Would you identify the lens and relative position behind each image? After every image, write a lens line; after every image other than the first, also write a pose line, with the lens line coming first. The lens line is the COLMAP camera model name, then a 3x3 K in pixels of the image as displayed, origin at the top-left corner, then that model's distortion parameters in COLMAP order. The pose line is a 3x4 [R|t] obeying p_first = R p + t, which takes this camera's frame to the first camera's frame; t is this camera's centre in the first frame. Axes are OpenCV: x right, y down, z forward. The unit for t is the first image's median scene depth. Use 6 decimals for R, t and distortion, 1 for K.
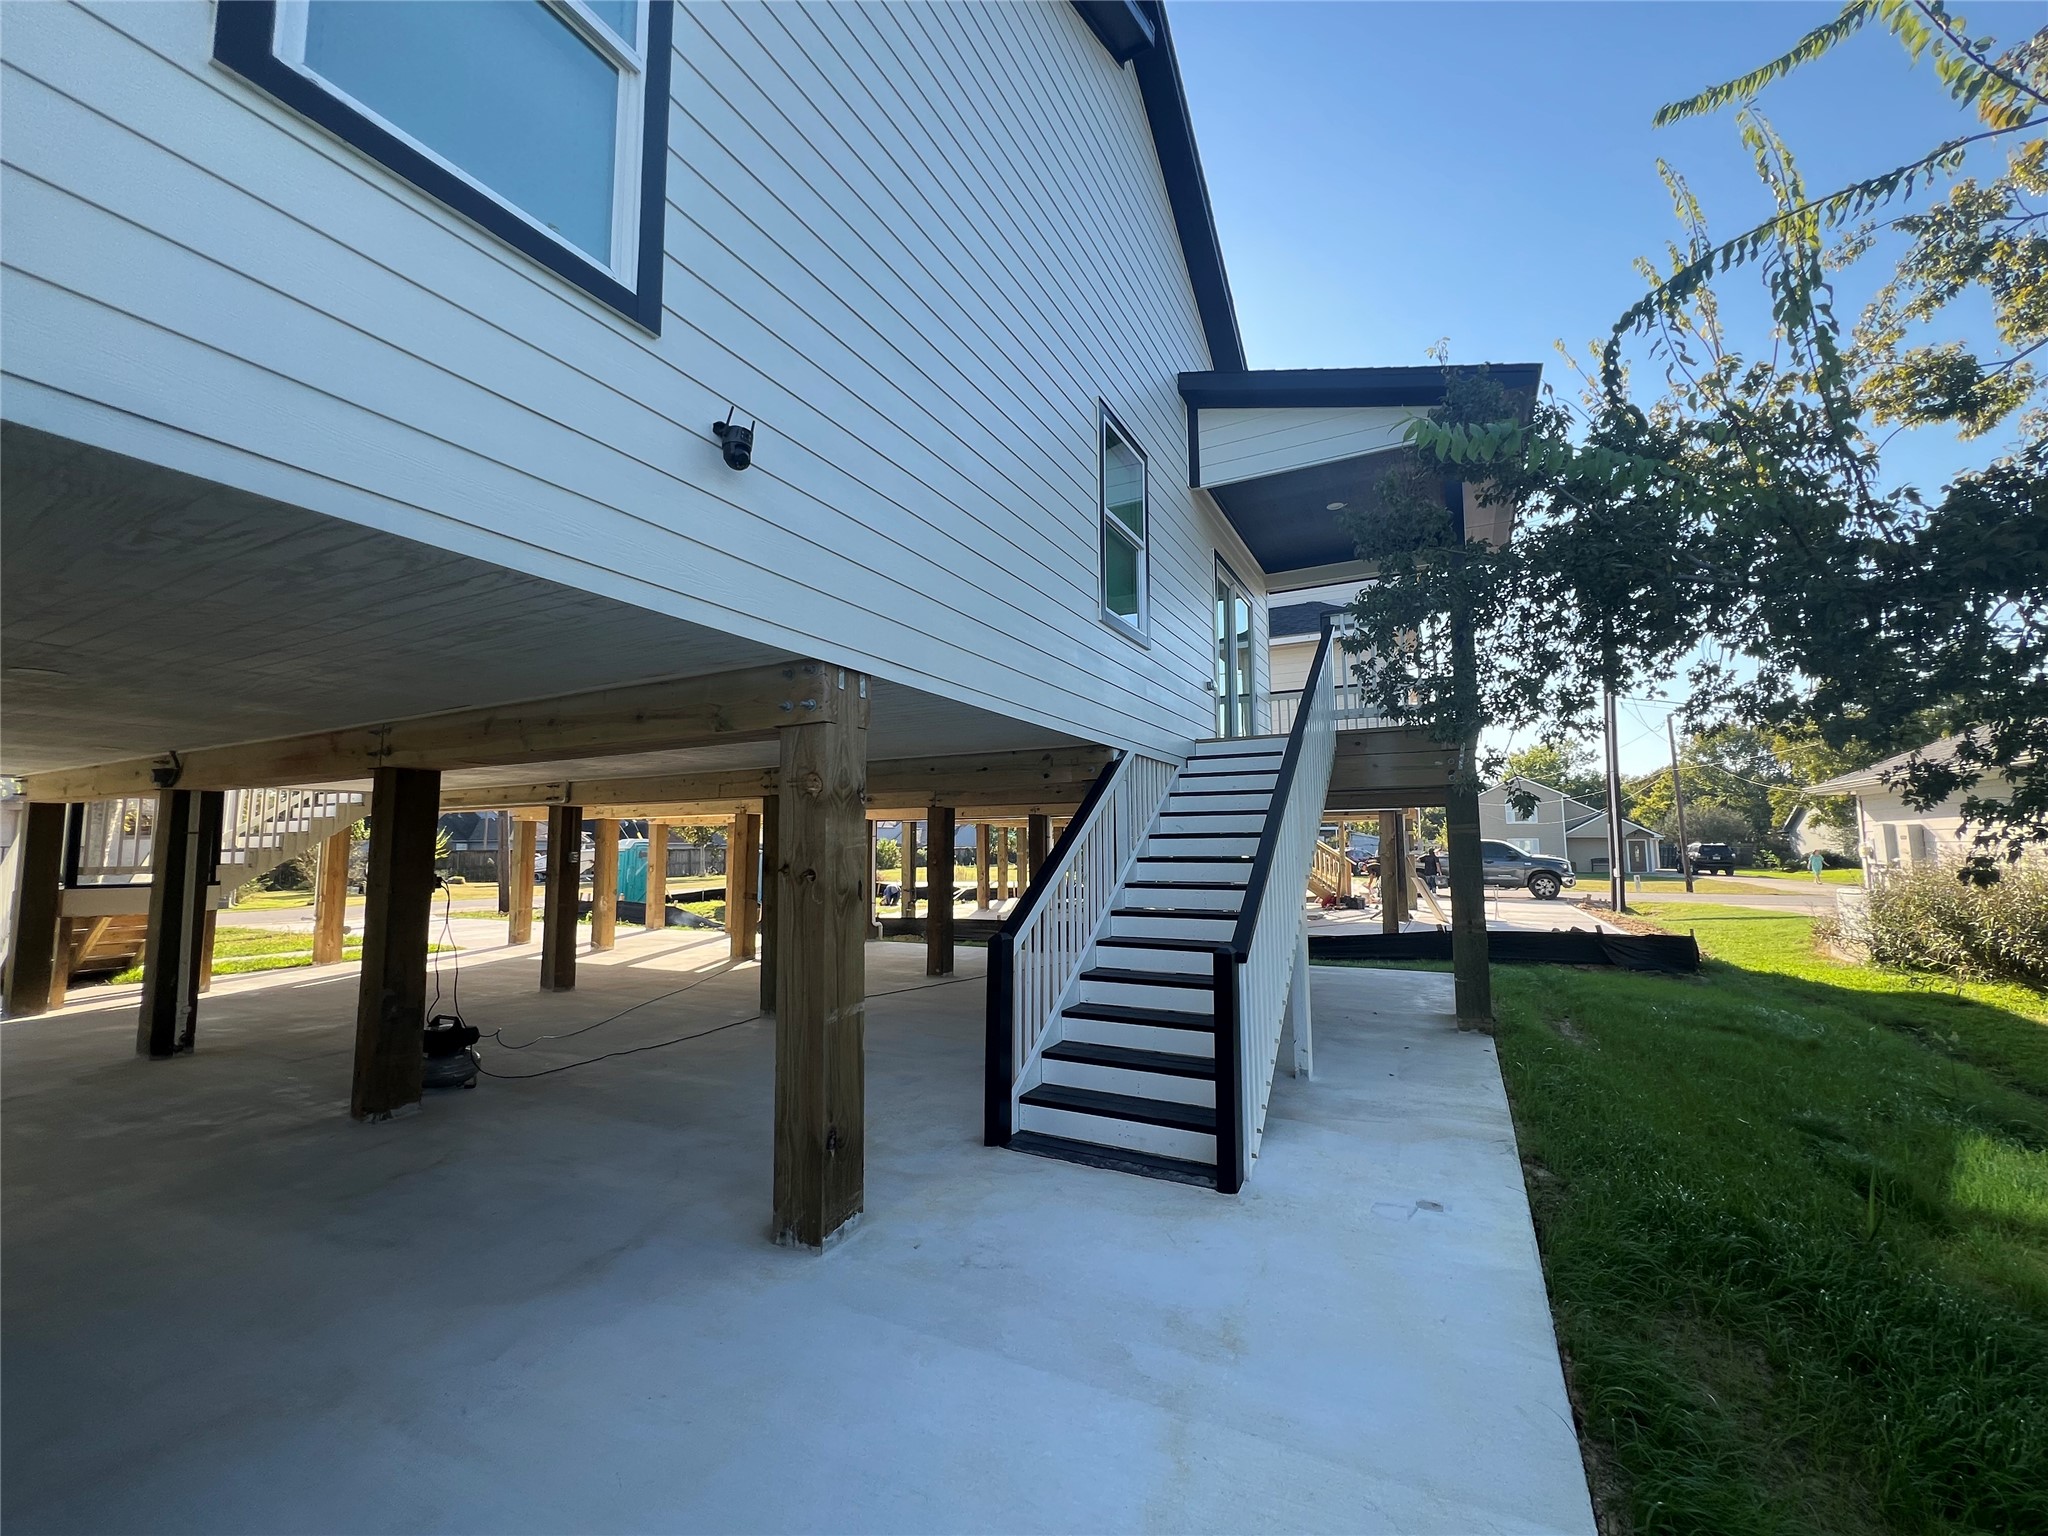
lens RADIAL K [[826.3, 0, 1024.3], [0, 826.3, 767.1], [0, 0, 1]] dist [-0.000830, -0.000121]
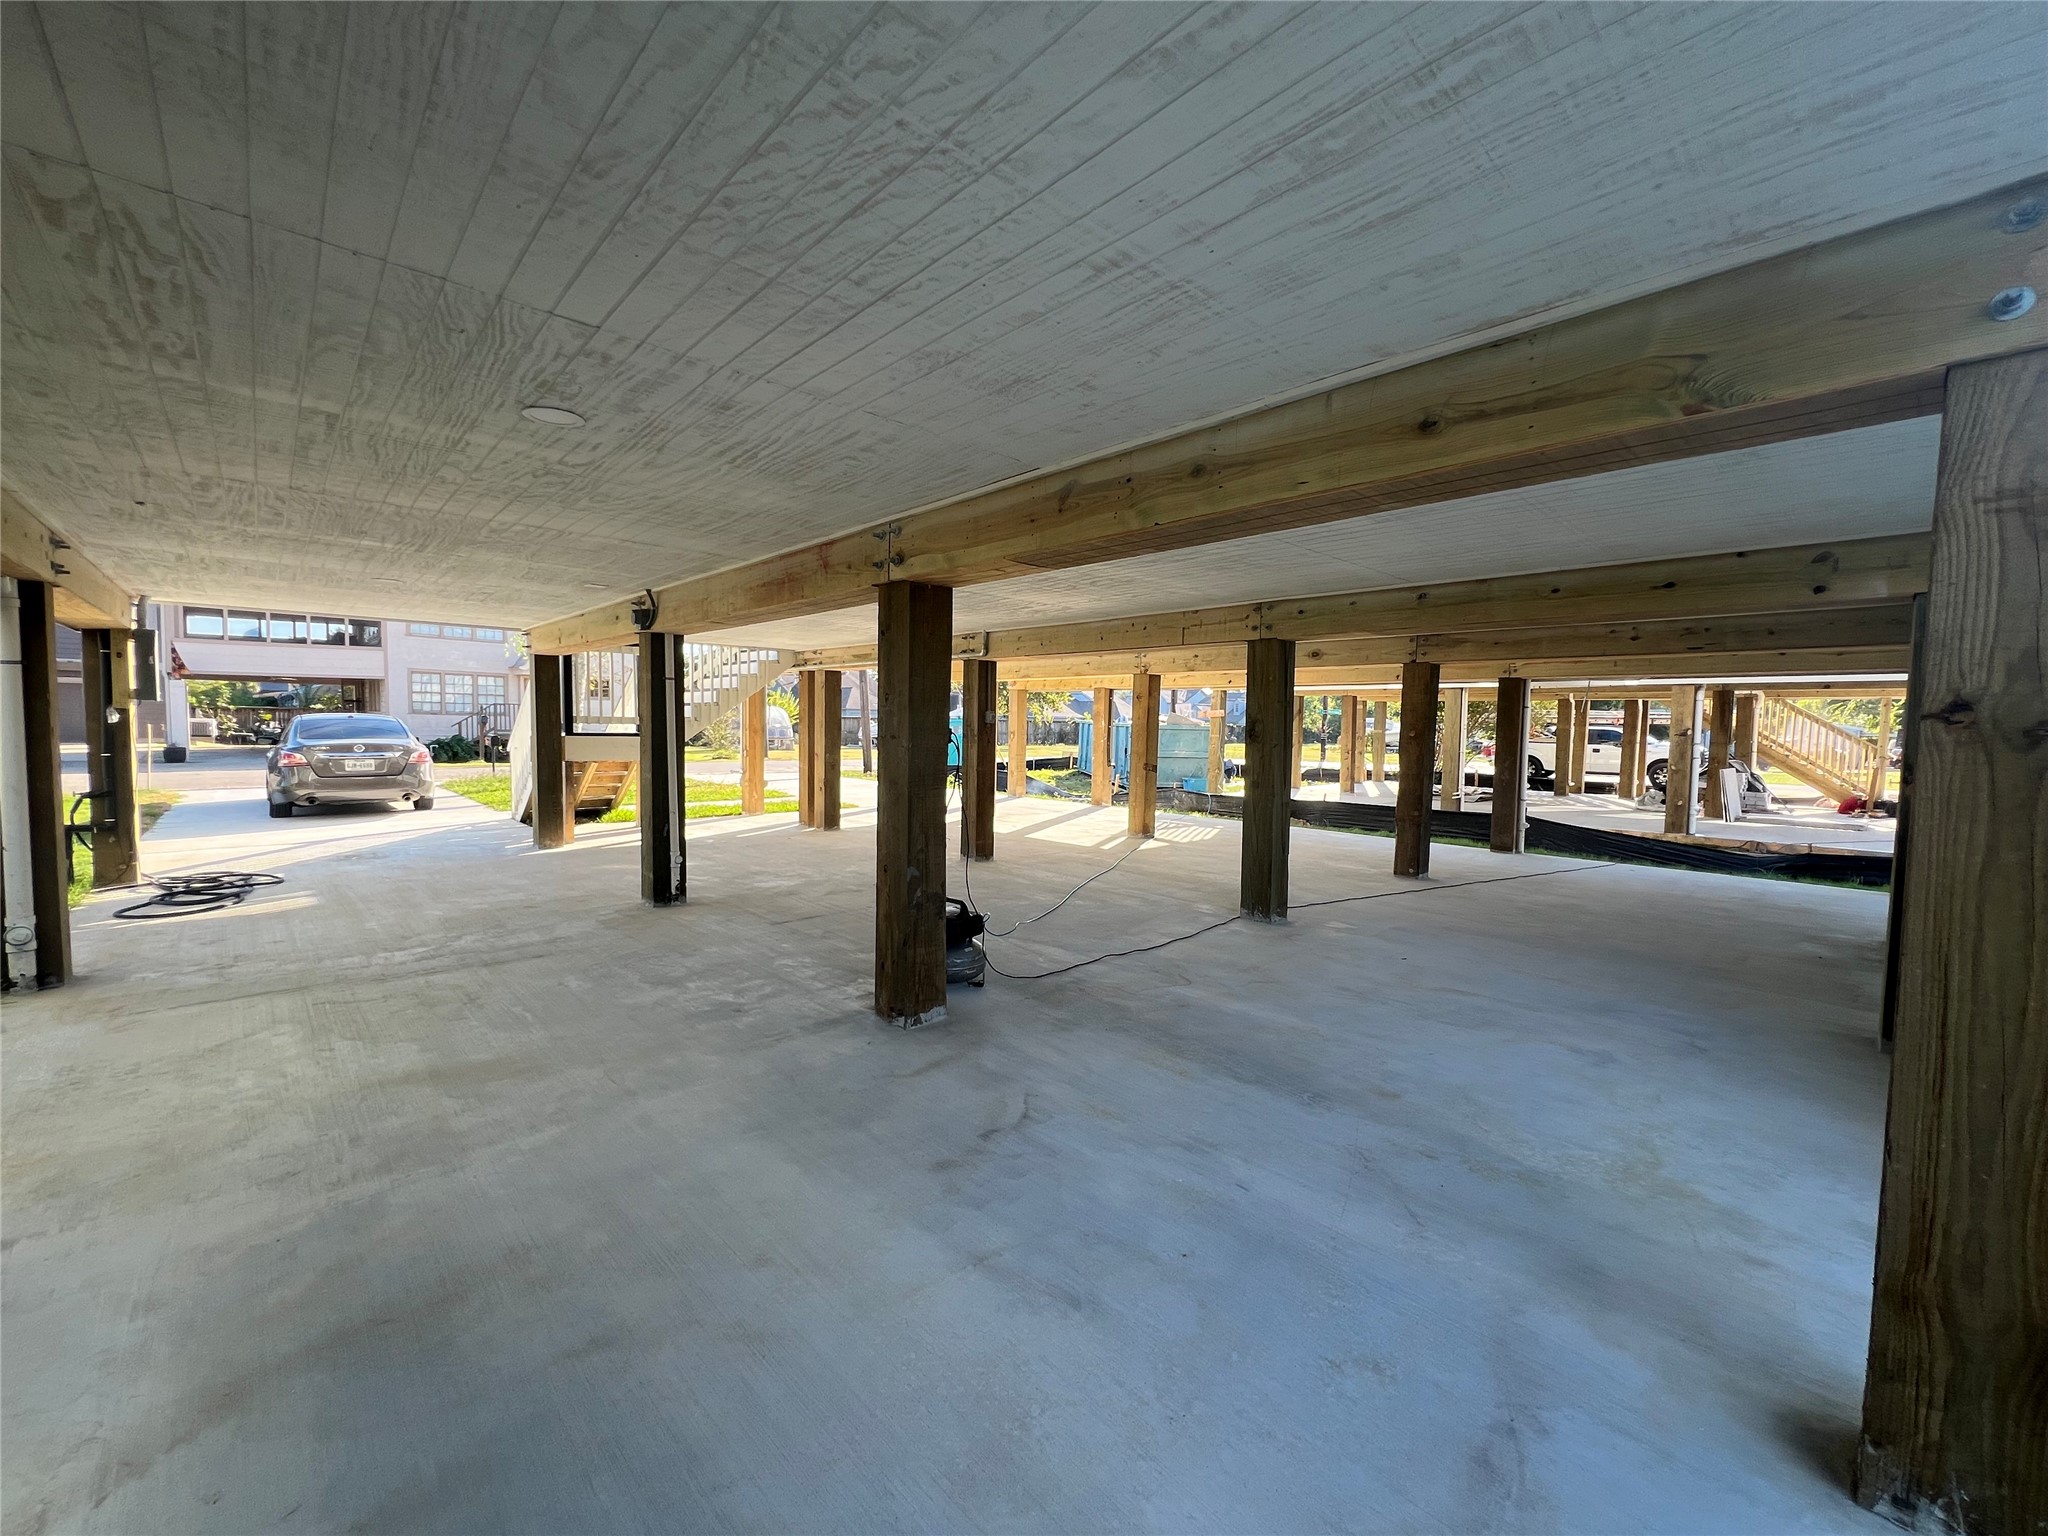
lens RADIAL K [[826.3, 0, 1023.2], [0, 826.3, 768.1], [0, 0, 1]] dist [-0.000830, -0.000121]
pose [[0.944174, 0.041107, -0.326872, -0.344875], [0.008481, 0.988824, 0.148849, 0.048662], [0.329337, -0.143312, 0.933273, 0.259903]]
